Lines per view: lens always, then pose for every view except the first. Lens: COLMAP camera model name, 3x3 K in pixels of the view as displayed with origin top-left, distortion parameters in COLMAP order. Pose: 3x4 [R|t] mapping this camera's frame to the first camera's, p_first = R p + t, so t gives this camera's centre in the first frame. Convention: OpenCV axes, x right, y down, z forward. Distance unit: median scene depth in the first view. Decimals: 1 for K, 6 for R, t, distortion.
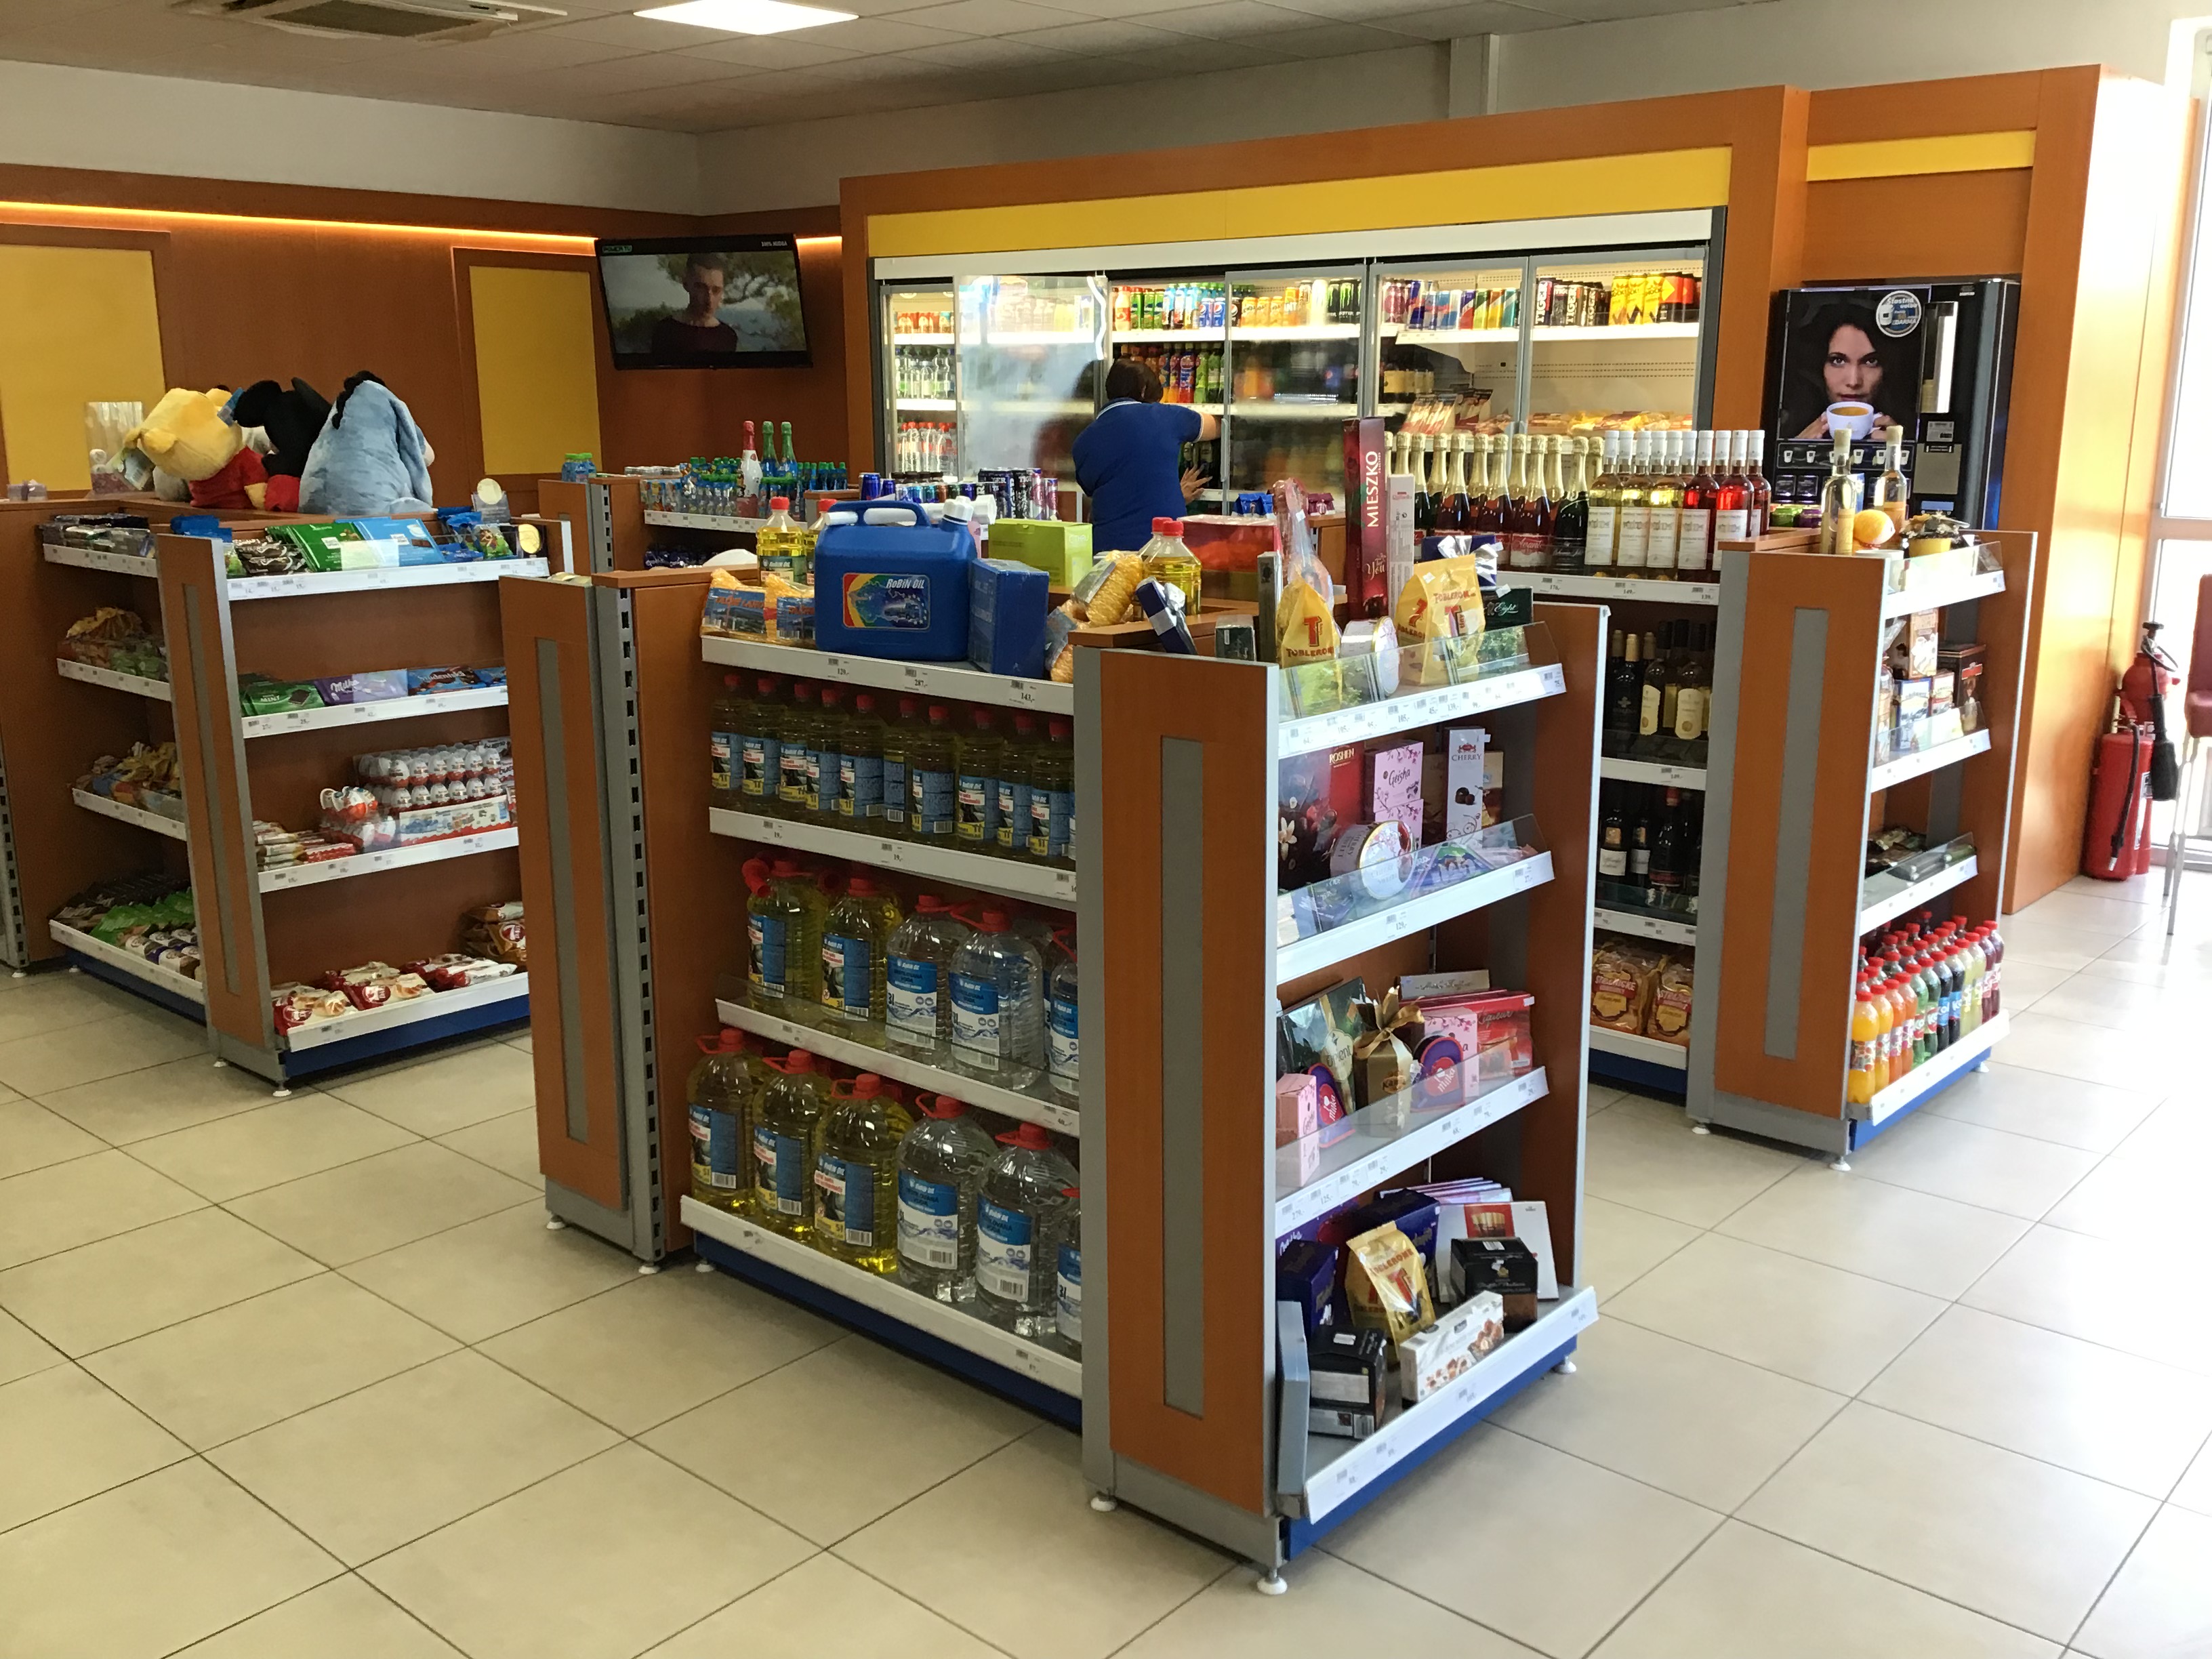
lens RADIAL K [[1995.8, 0, 1106.0], [0, 1995.8, 829.5], [0, 0, 1]] dist [0.003976, -0.001573]
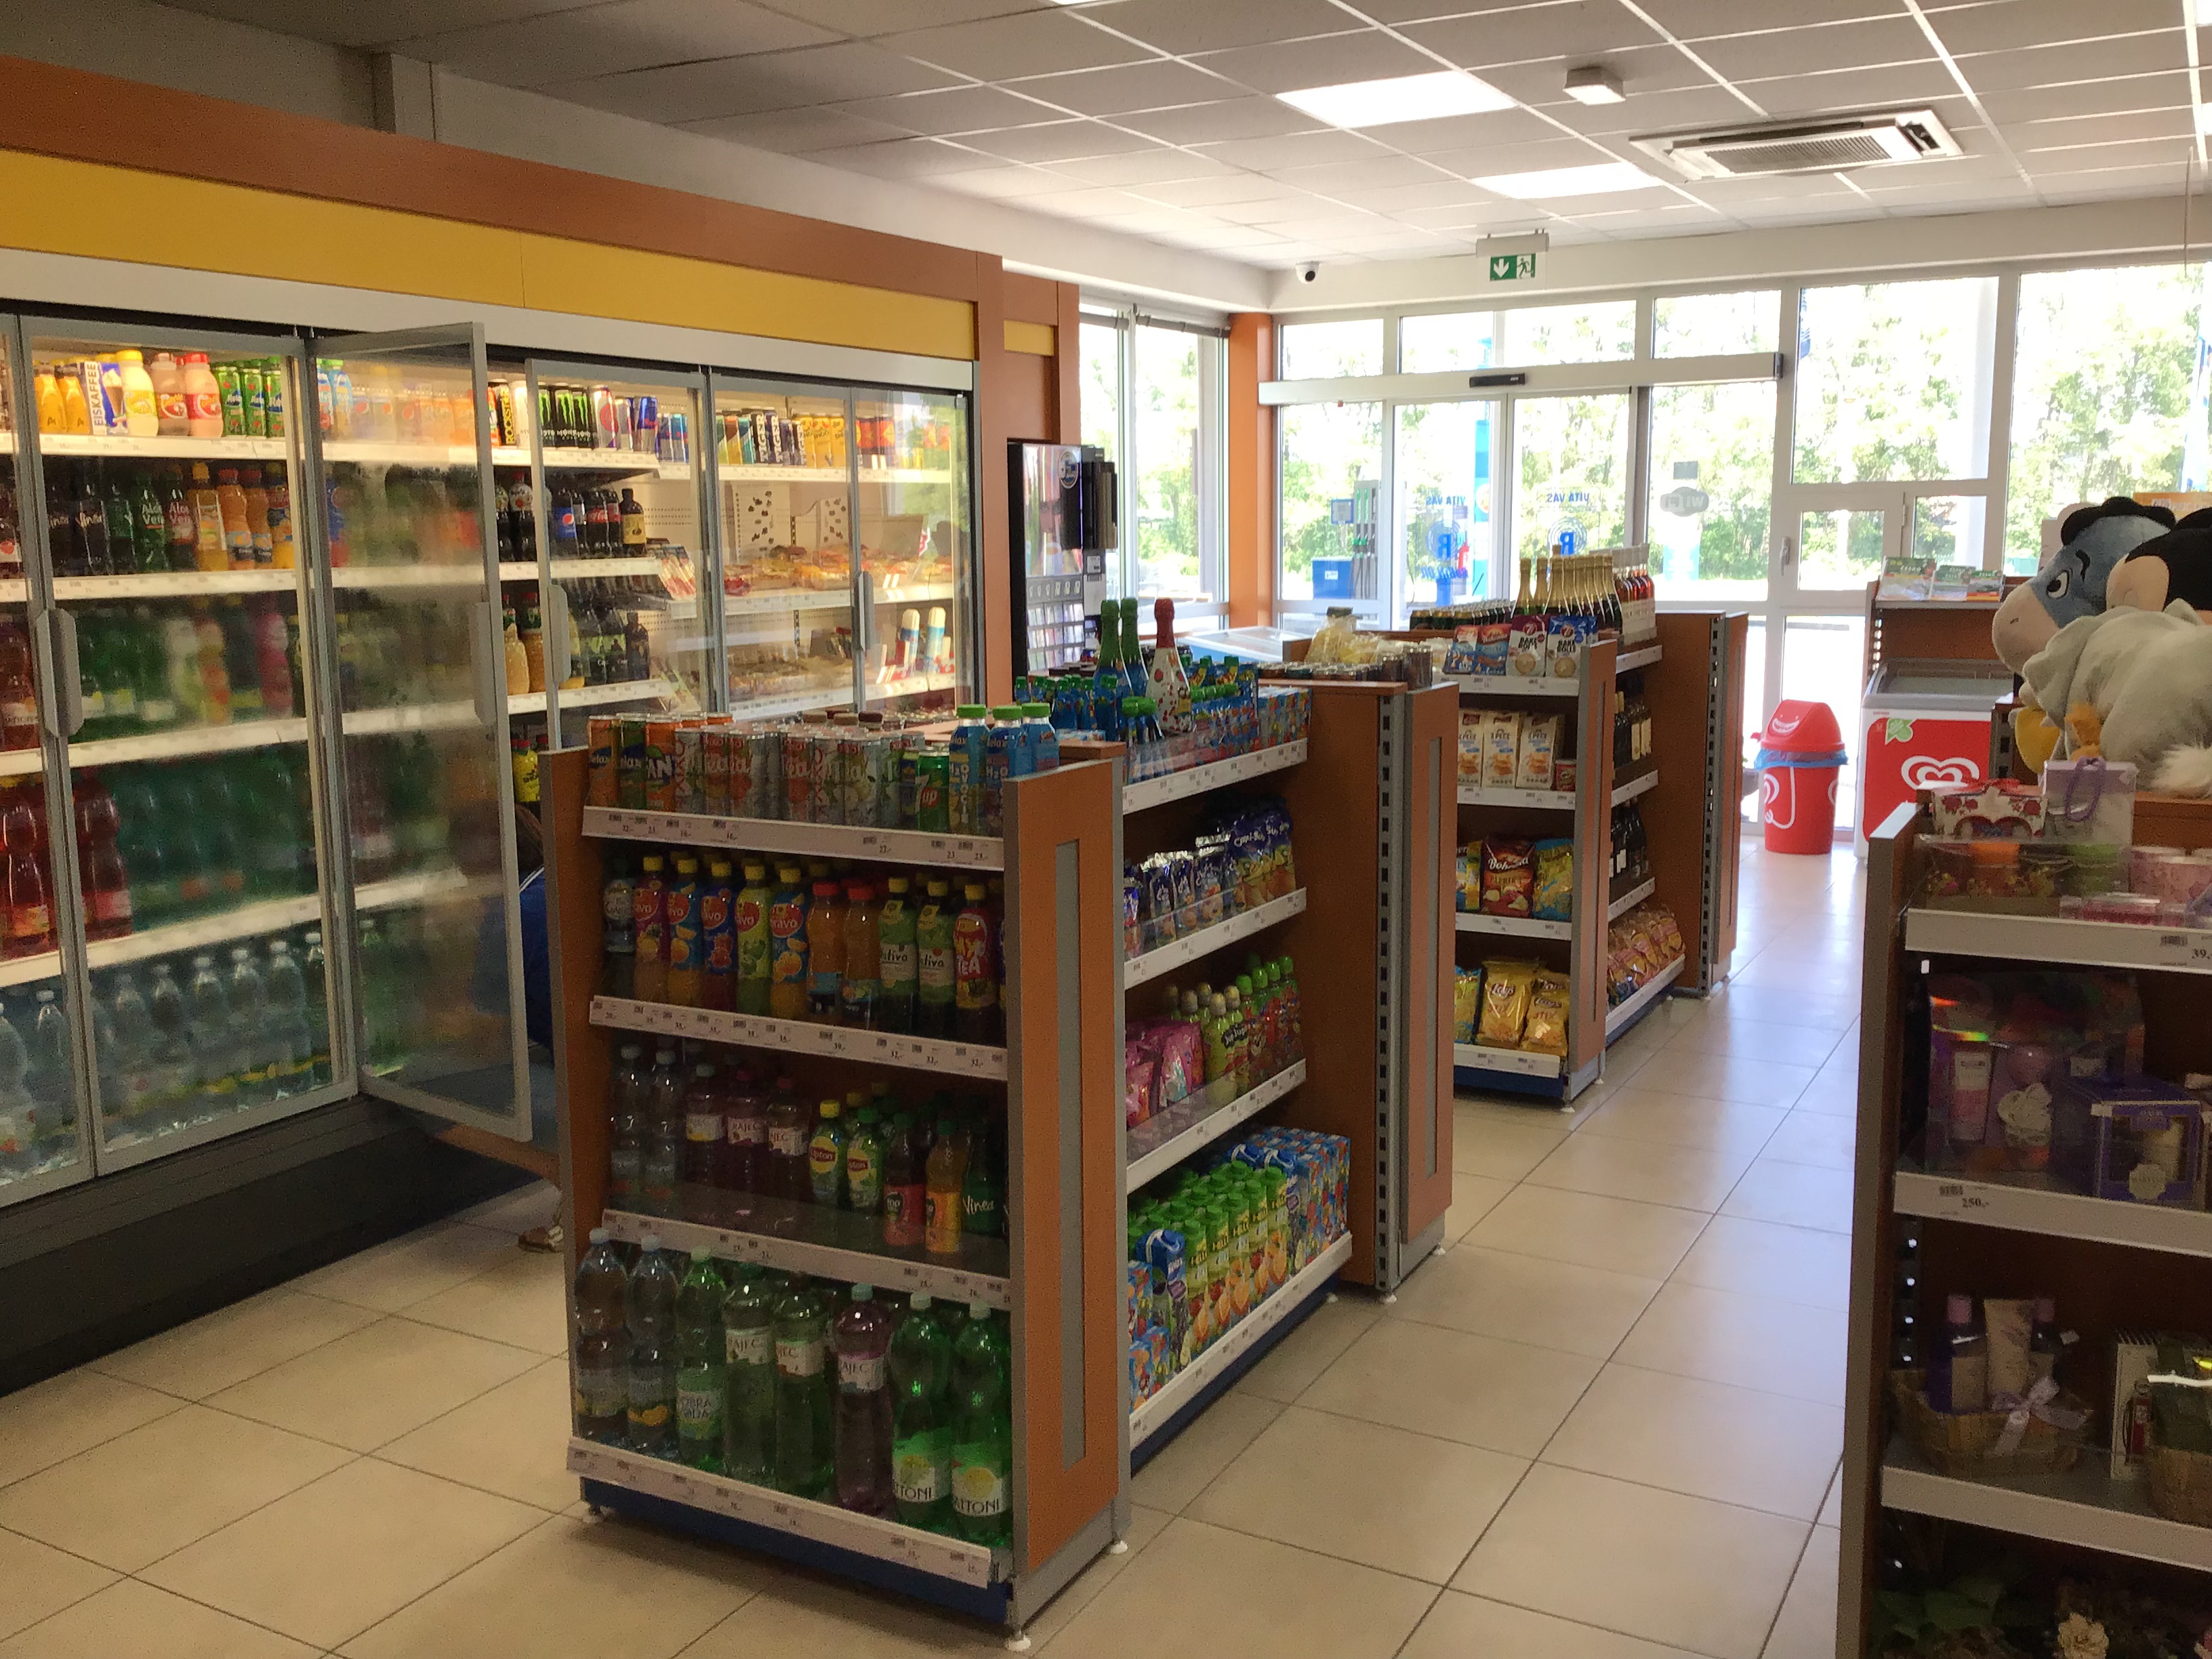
lens RADIAL K [[1995.8, 0, 1106.0], [0, 1995.8, 829.5], [0, 0, 1]] dist [0.003976, -0.001573]
pose [[-0.212273, -0.140364, 0.967077, -0.638829], [0.232078, 0.954076, 0.189418, -0.217281], [-0.949252, 0.264645, -0.169949, 0.990950]]
